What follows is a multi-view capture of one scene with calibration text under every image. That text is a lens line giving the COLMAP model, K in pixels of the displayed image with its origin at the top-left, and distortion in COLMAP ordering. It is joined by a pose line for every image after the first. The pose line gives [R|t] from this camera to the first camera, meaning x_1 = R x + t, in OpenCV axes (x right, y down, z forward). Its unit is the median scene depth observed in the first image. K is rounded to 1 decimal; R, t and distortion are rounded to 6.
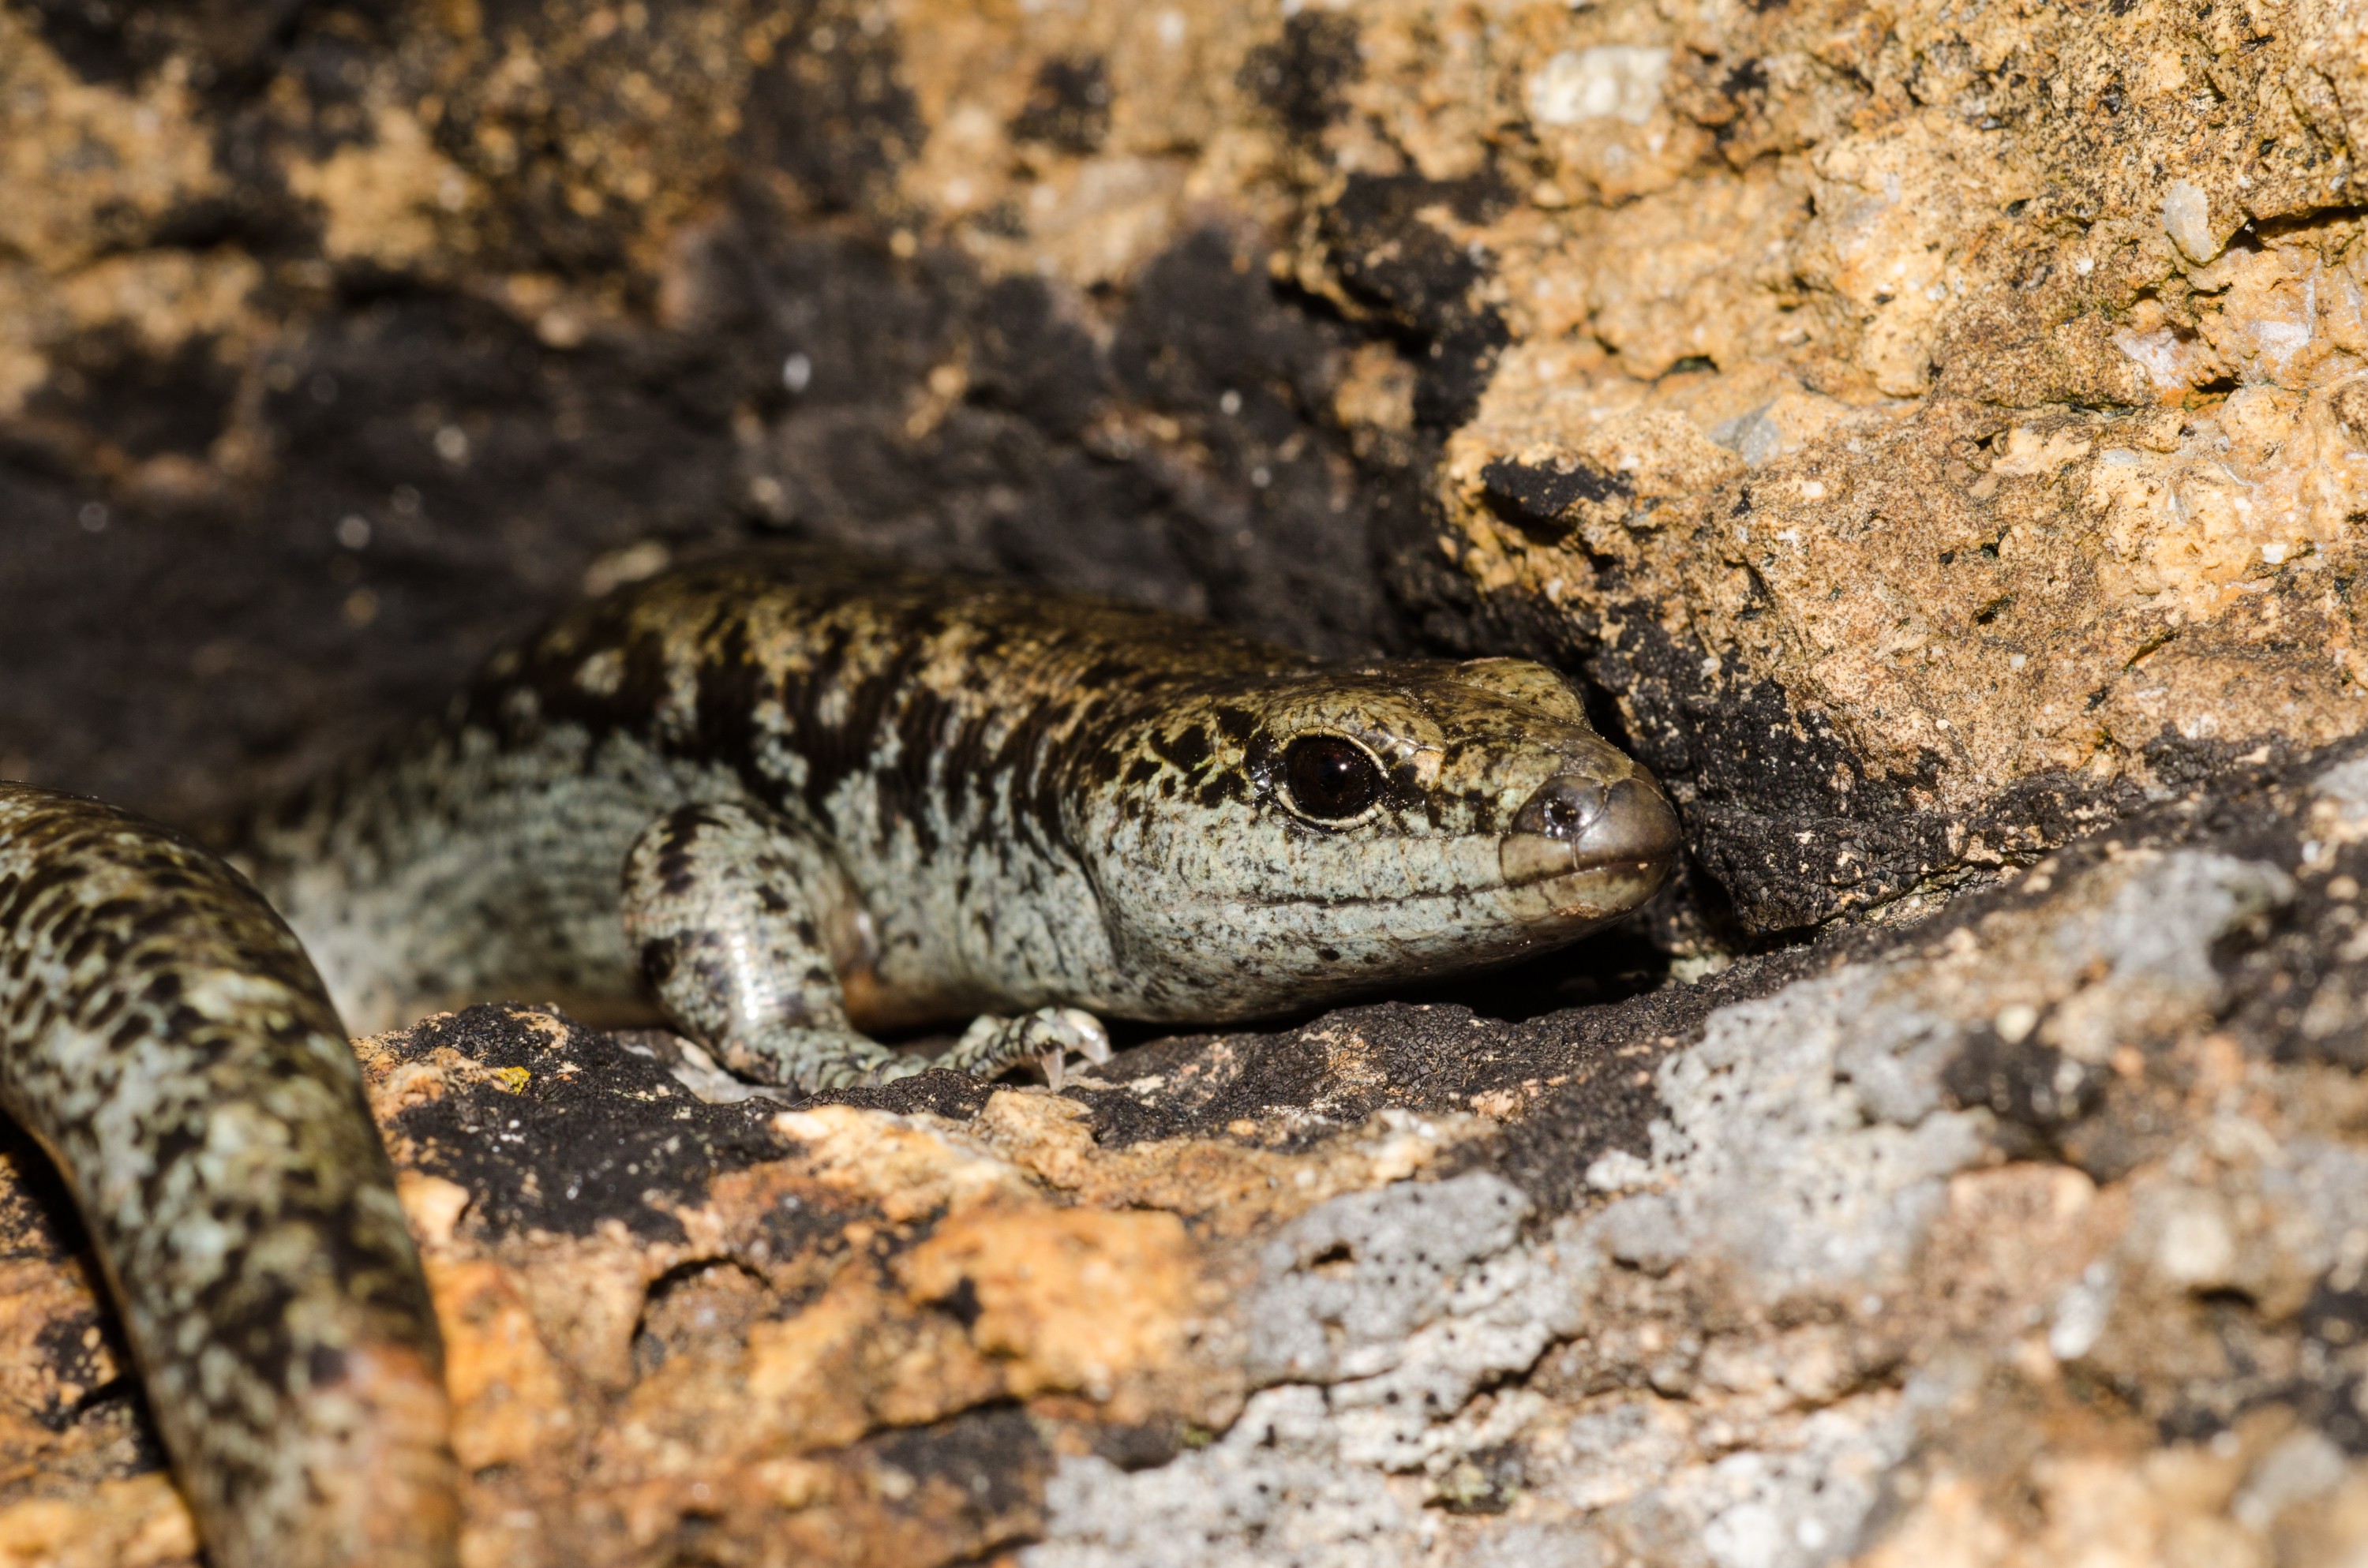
lens RADIAL K [[7916.7, 0, 1184.0], [0, 7916.7, 784.0], [0, 0, 1]] dist [-0.017535, 0.234066]
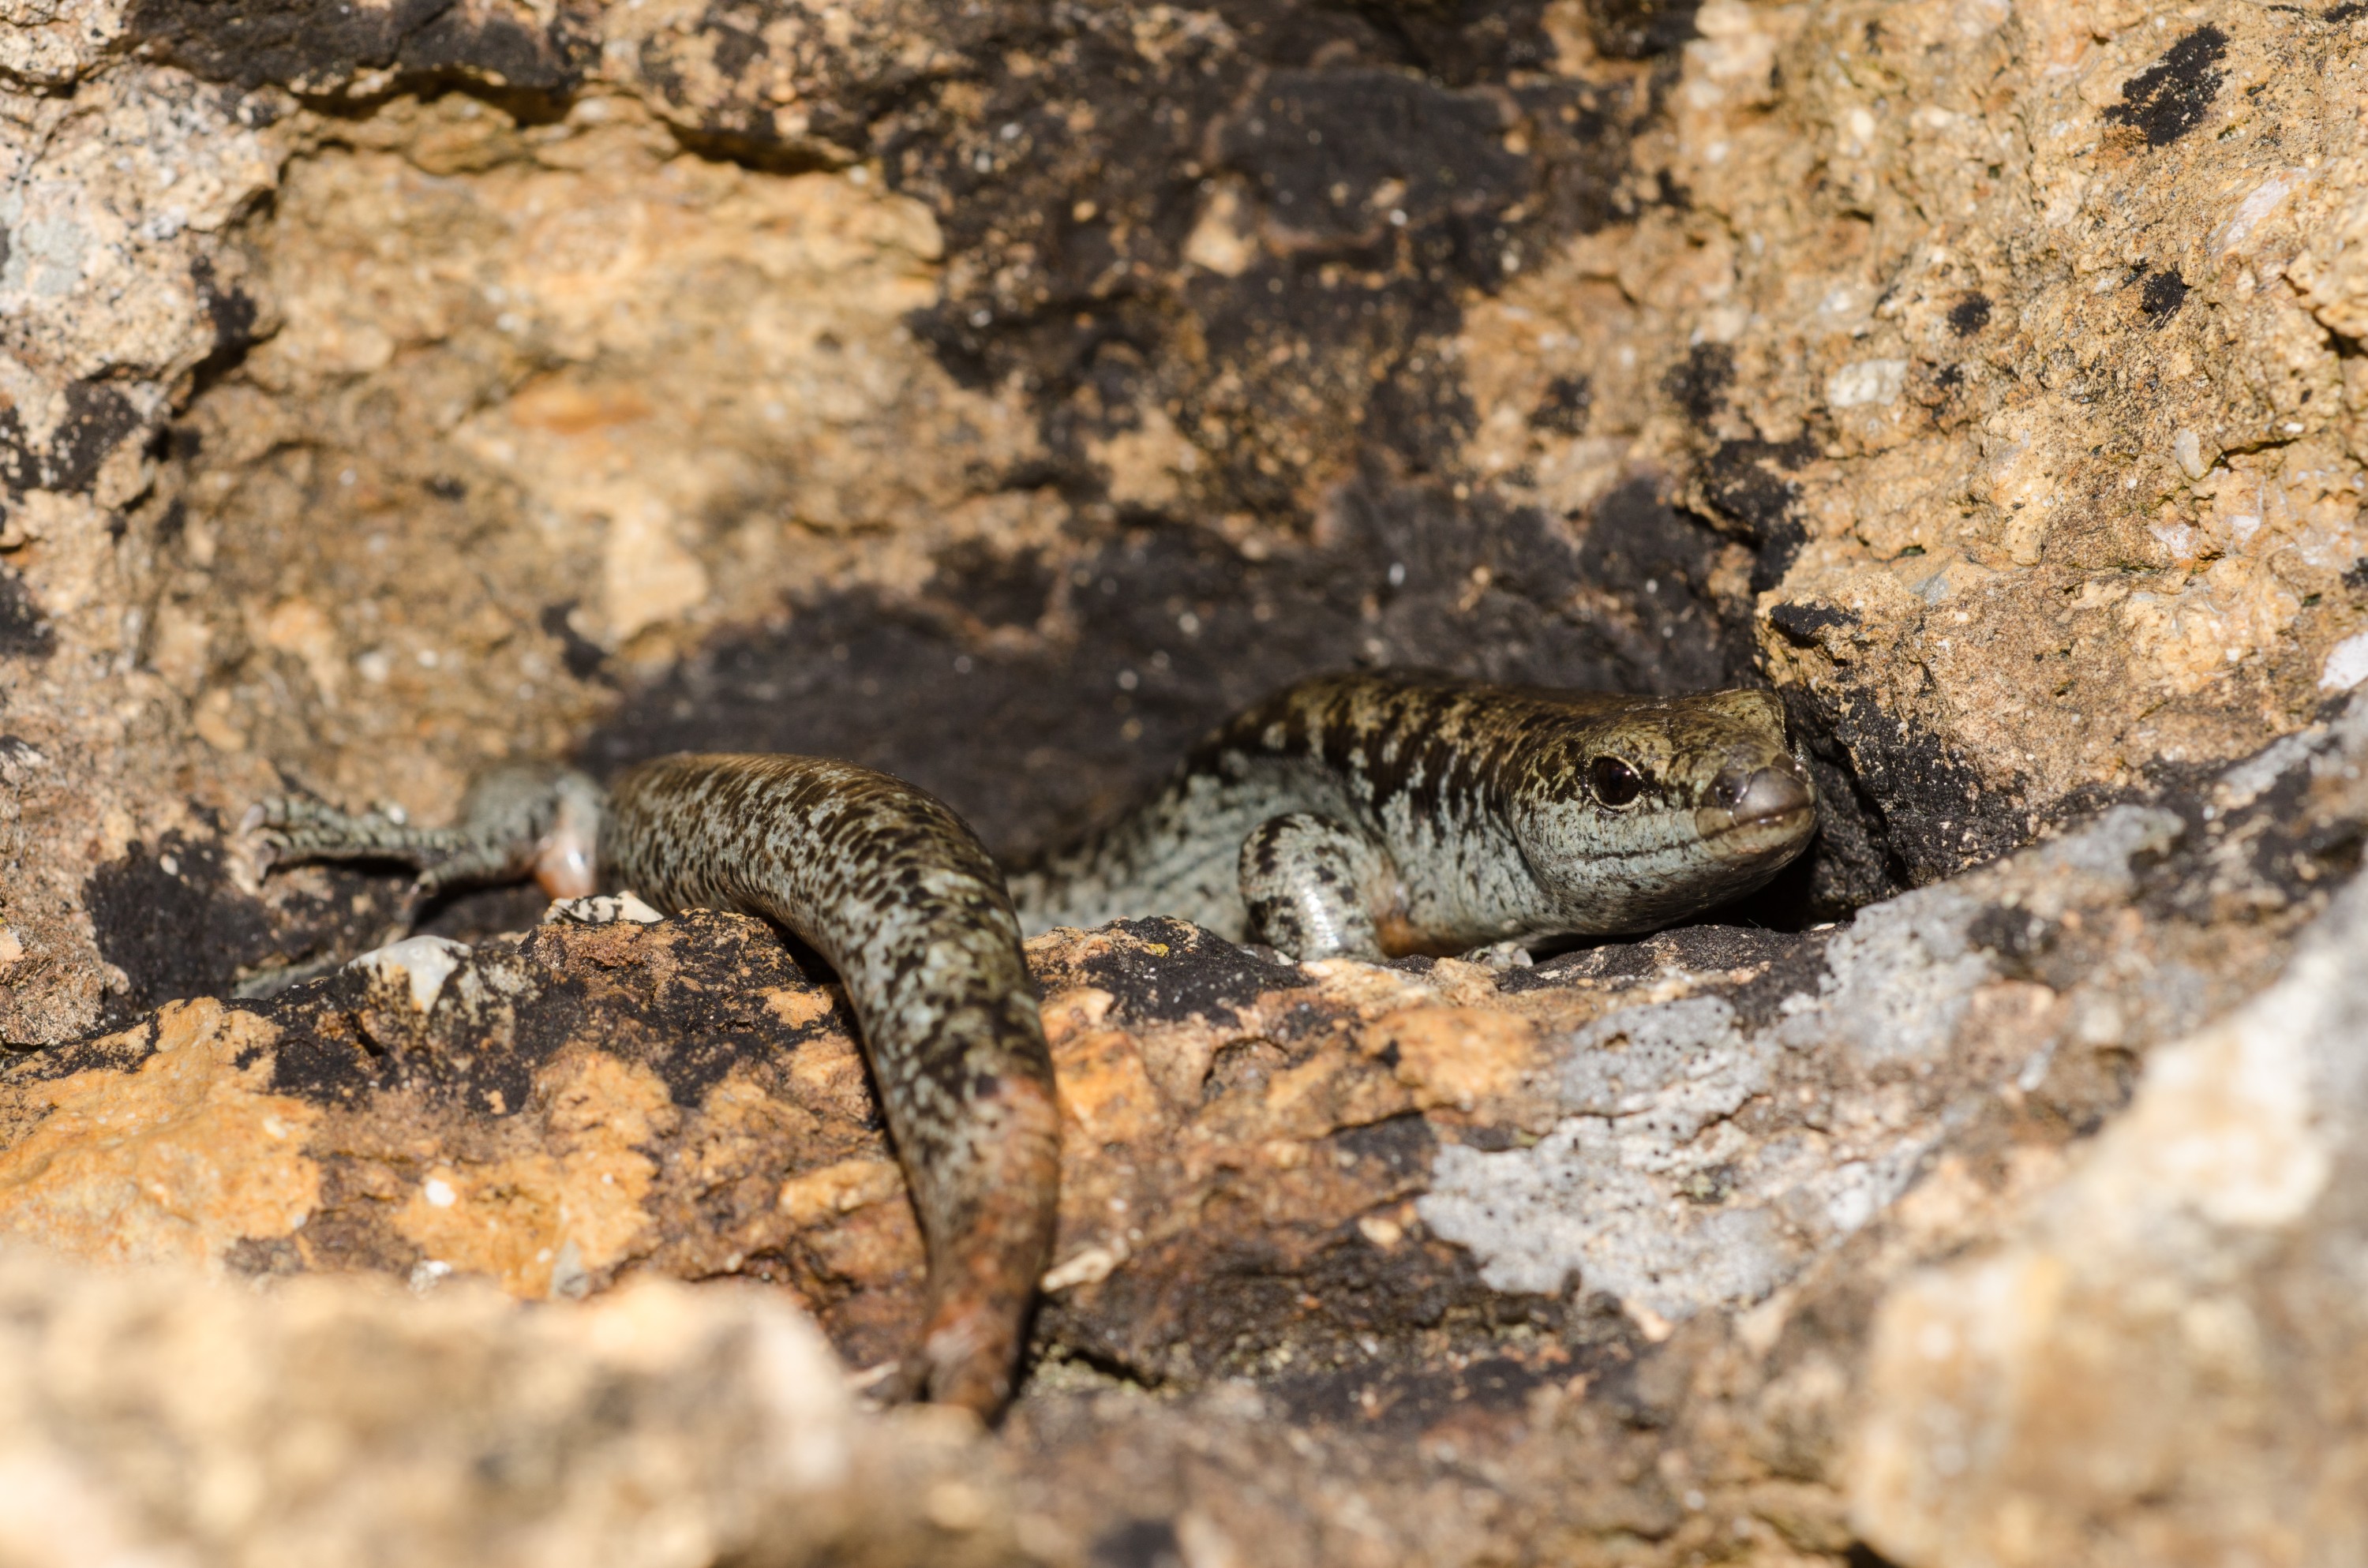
lens RADIAL K [[7020.8, 0, 1184.0], [0, 7020.8, 784.0], [0, 0, 1]] dist [-0.081561, 0.928519]
pose [[0.988621, 0.019810, -0.149118, 0.138660], [-0.030856, 0.996918, -0.072128, 0.107572], [0.147230, 0.075908, 0.986185, -0.453086]]
